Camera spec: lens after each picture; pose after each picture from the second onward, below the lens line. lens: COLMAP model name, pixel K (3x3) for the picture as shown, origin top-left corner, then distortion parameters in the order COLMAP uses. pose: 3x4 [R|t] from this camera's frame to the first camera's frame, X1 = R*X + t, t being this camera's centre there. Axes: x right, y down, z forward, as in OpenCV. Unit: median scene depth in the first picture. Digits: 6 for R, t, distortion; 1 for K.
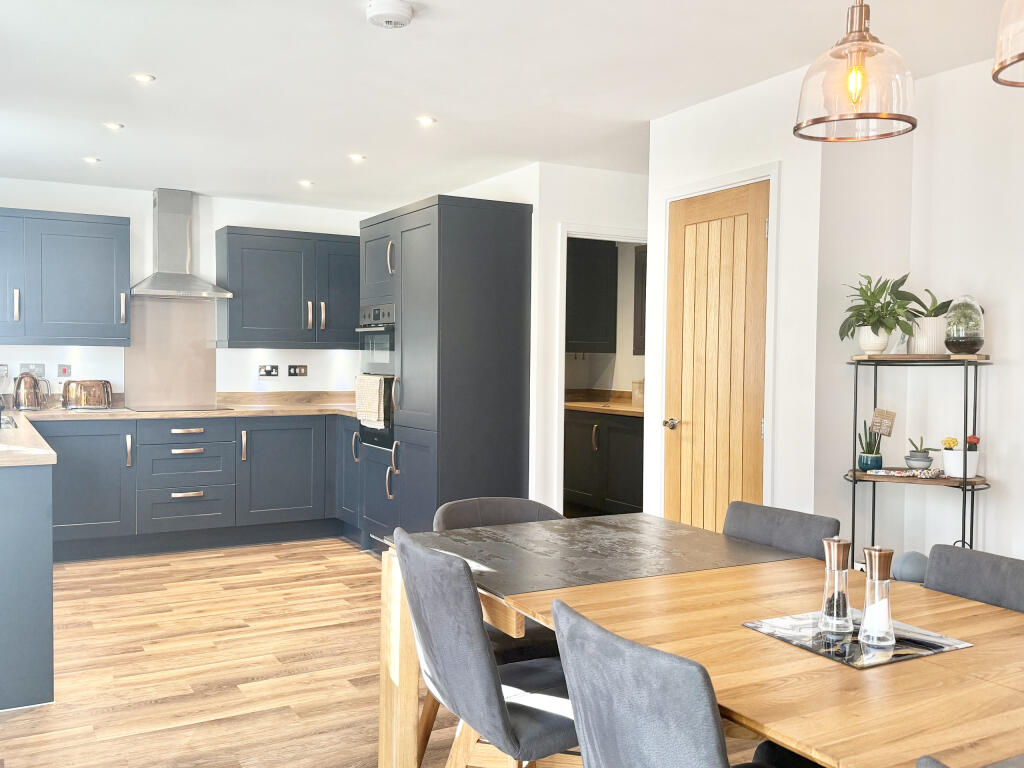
lens RADIAL K [[937.4, 0, 512.0], [0, 937.4, 384.0], [0, 0, 1]] dist [-0.008708, -0.017947]
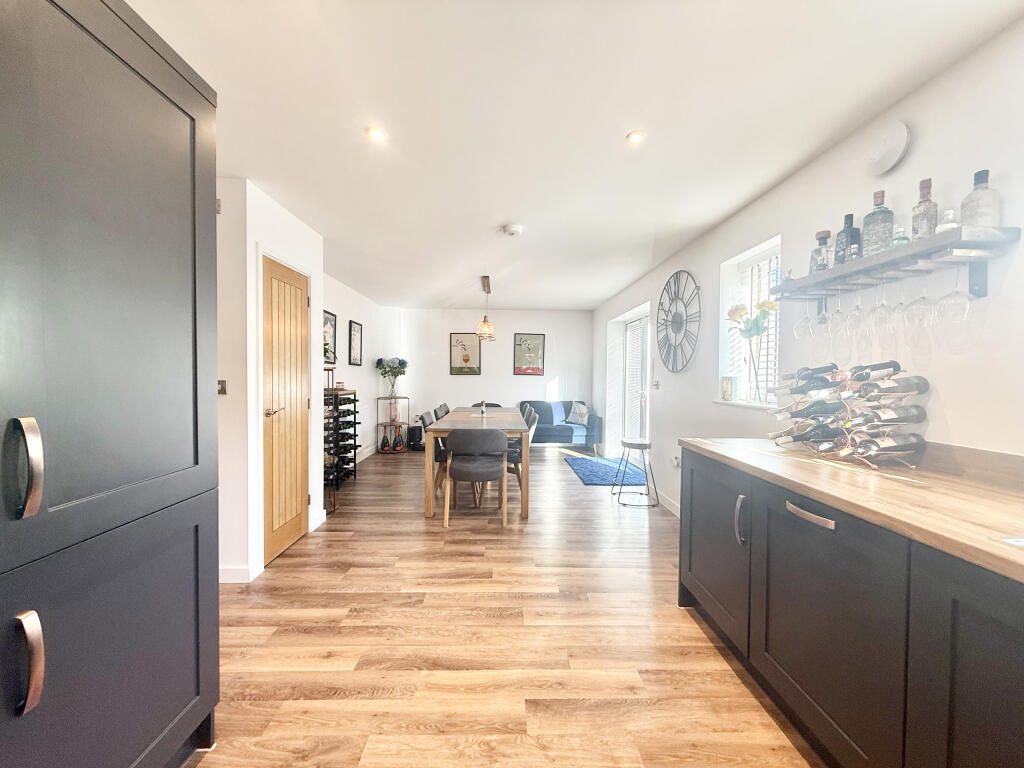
lens RADIAL K [[409.3, 0, 512.0], [0, 409.3, 384.0], [0, 0, 1]] dist [-0.000553, -0.000083]
pose [[-0.882815, -0.035634, 0.468368, -0.417398], [-0.011729, 0.998480, 0.053858, -0.037359], [-0.469575, 0.042053, -0.881890, 1.277144]]
